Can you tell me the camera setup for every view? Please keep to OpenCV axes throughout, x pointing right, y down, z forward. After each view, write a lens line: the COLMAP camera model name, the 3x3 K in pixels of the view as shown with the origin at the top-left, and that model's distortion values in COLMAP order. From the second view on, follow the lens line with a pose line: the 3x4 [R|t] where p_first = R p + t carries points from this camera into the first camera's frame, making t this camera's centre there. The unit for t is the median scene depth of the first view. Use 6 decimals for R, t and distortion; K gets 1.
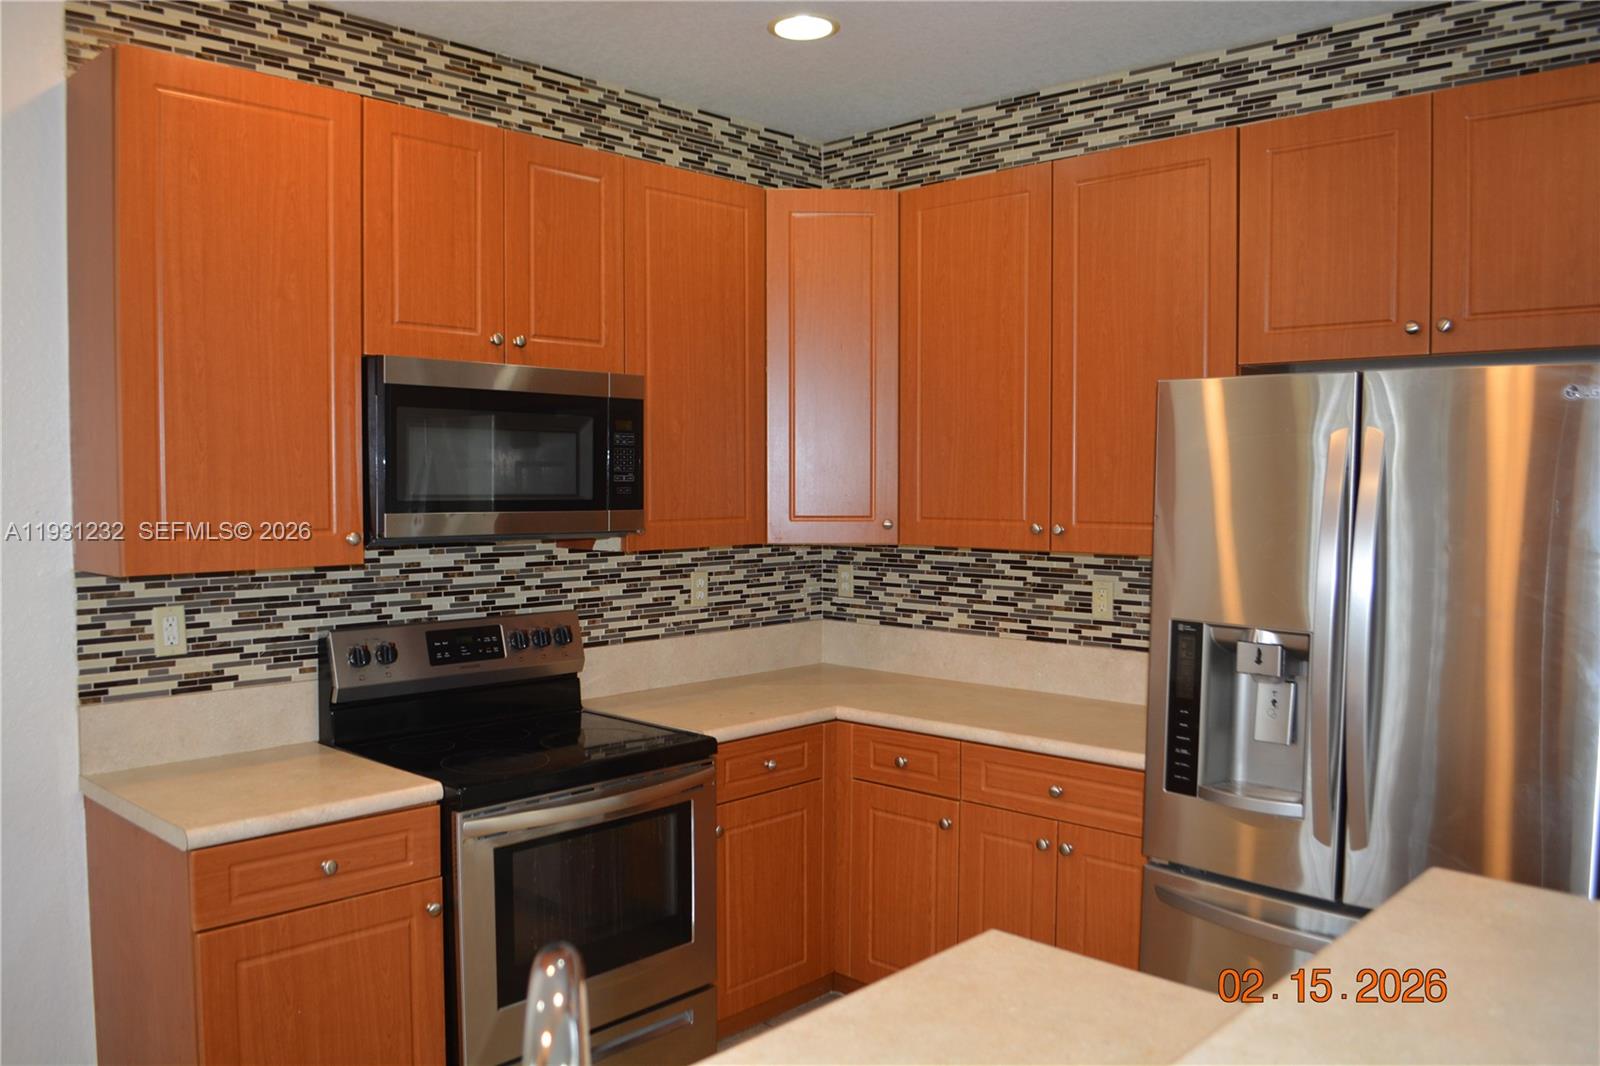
lens RADIAL K [[1268.6, 0, 802.8], [0, 1268.6, 546.0], [0, 0, 1]] dist [-0.081279, 0.013502]
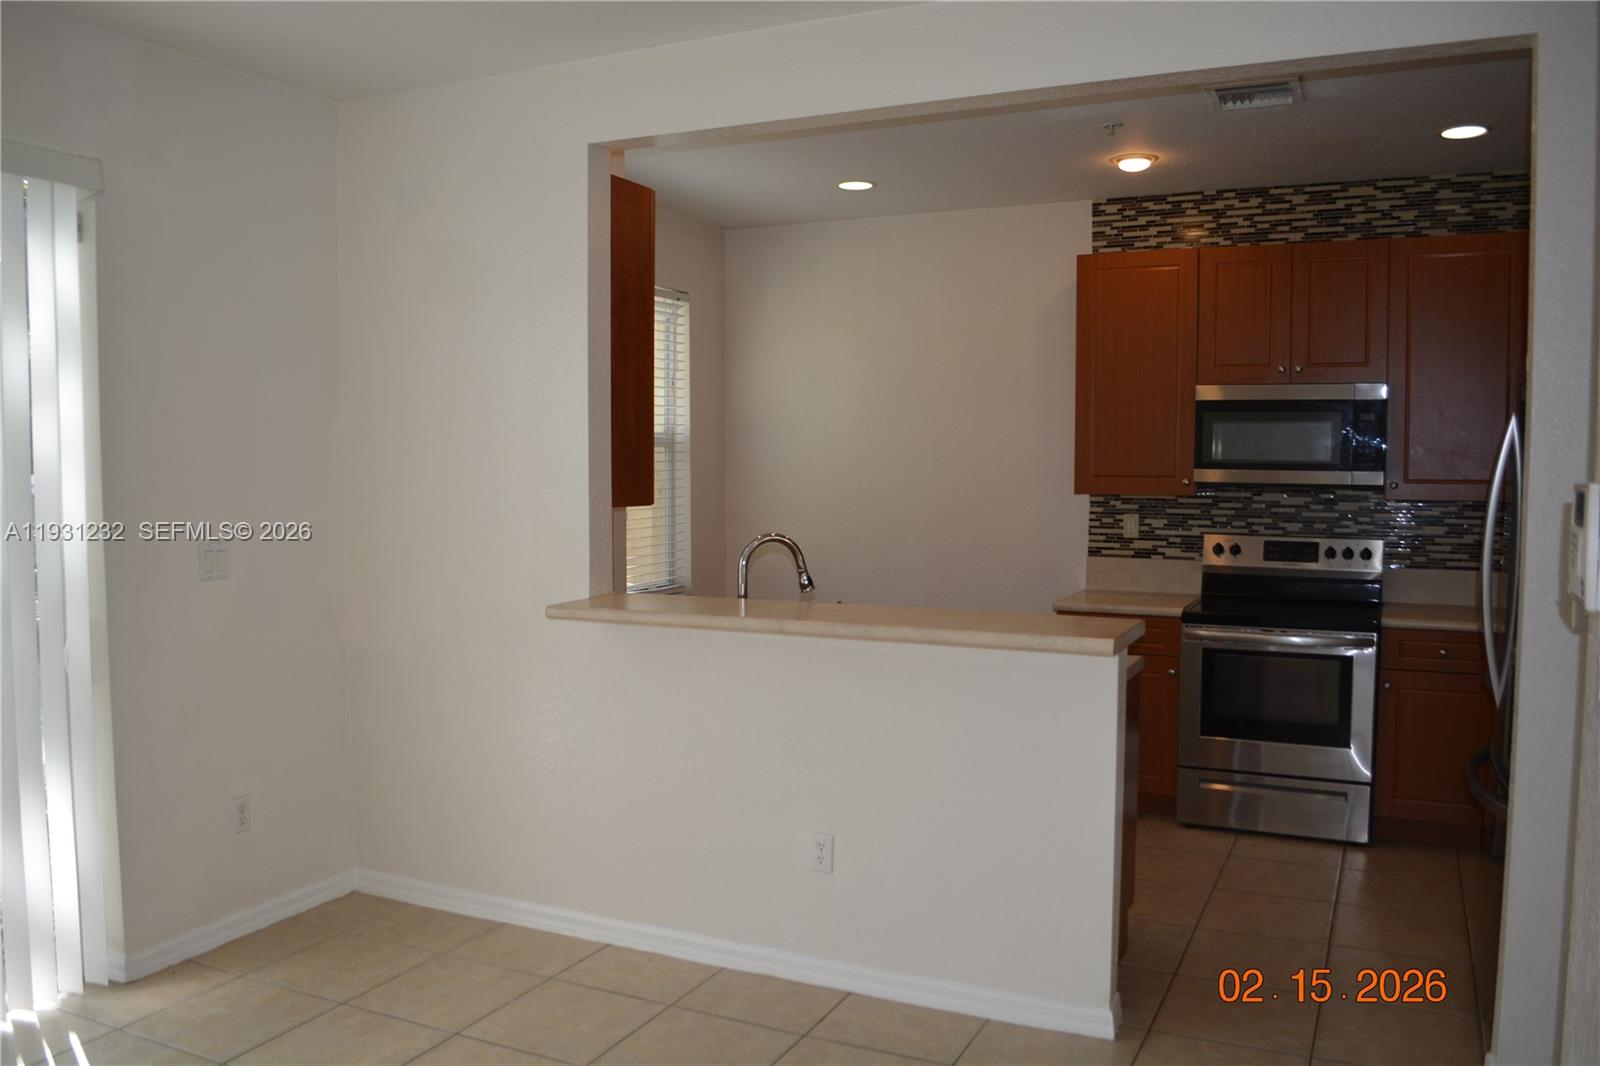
lens RADIAL K [[1268.6, 0, 802.8], [0, 1268.6, 546.0], [0, 0, 1]] dist [-0.081279, 0.013502]
pose [[0.300914, 0.065797, -0.951379, 1.085580], [-0.052385, 0.997251, 0.052400, 0.017924], [0.952211, 0.034070, 0.303534, -0.112744]]
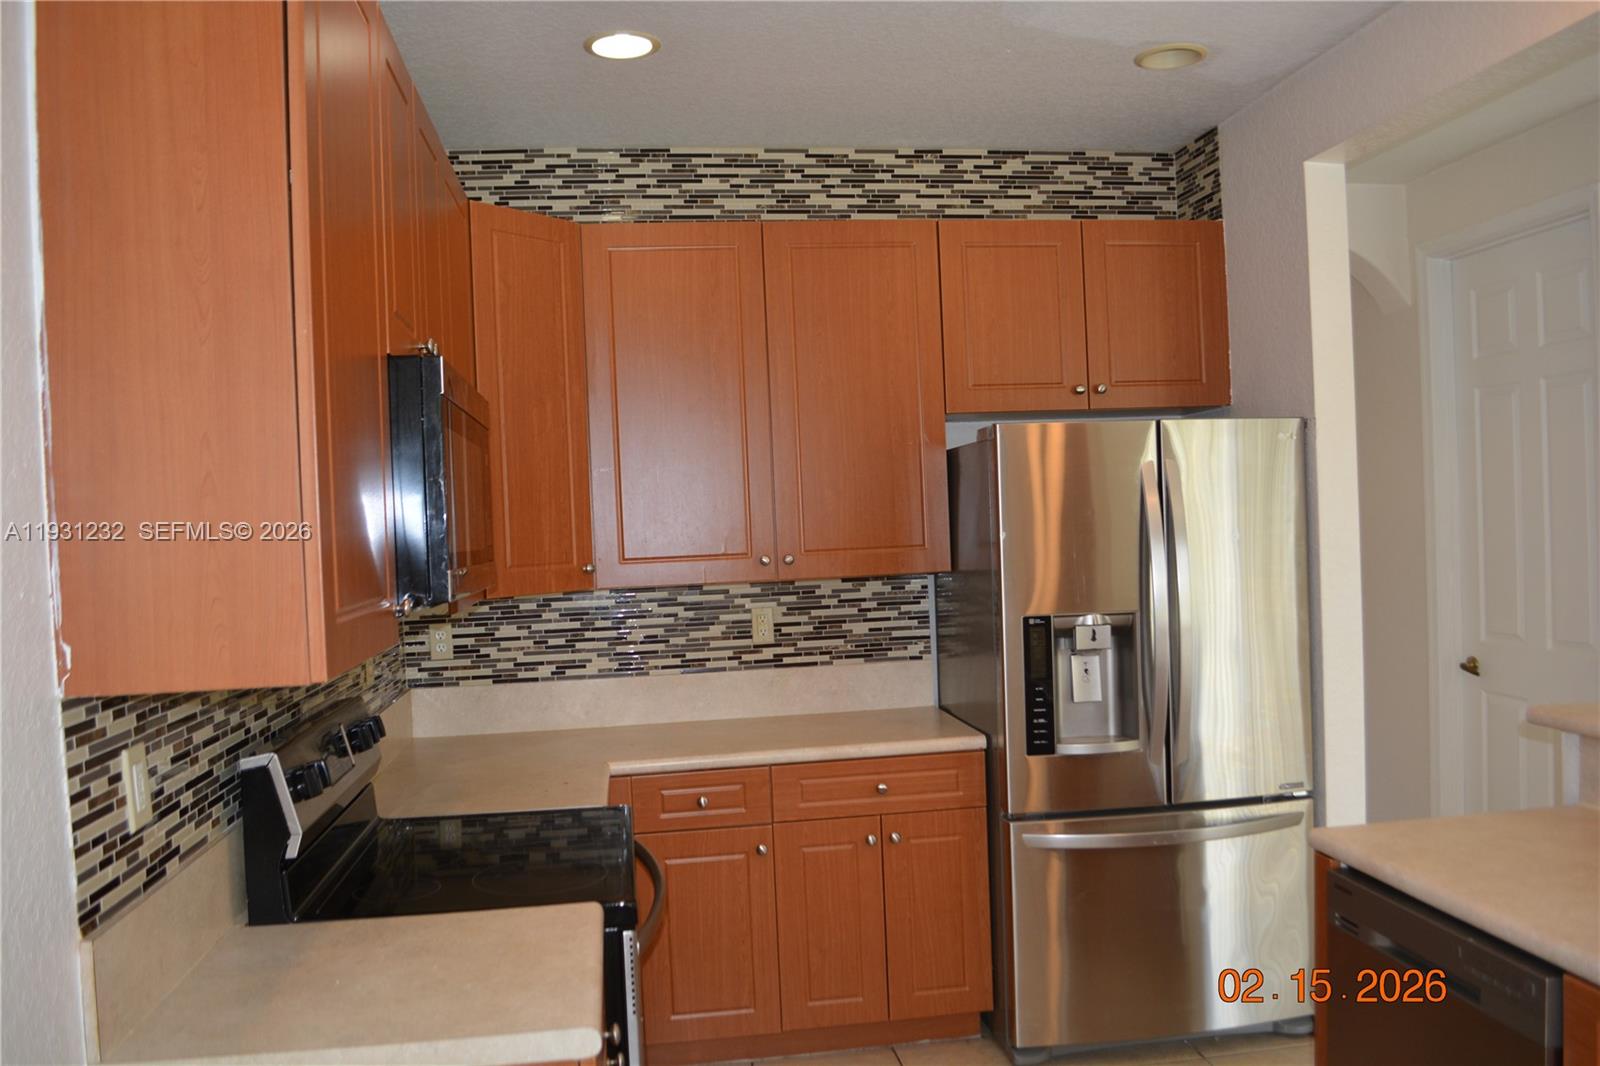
lens RADIAL K [[1268.6, 0, 802.8], [0, 1268.6, 546.0], [0, 0, 1]] dist [-0.081279, 0.013502]
pose [[0.623636, -0.044028, 0.780474, -0.647397], [0.083142, 0.996485, -0.010220, -0.012304], [-0.777281, 0.071263, 0.625104, 0.311247]]
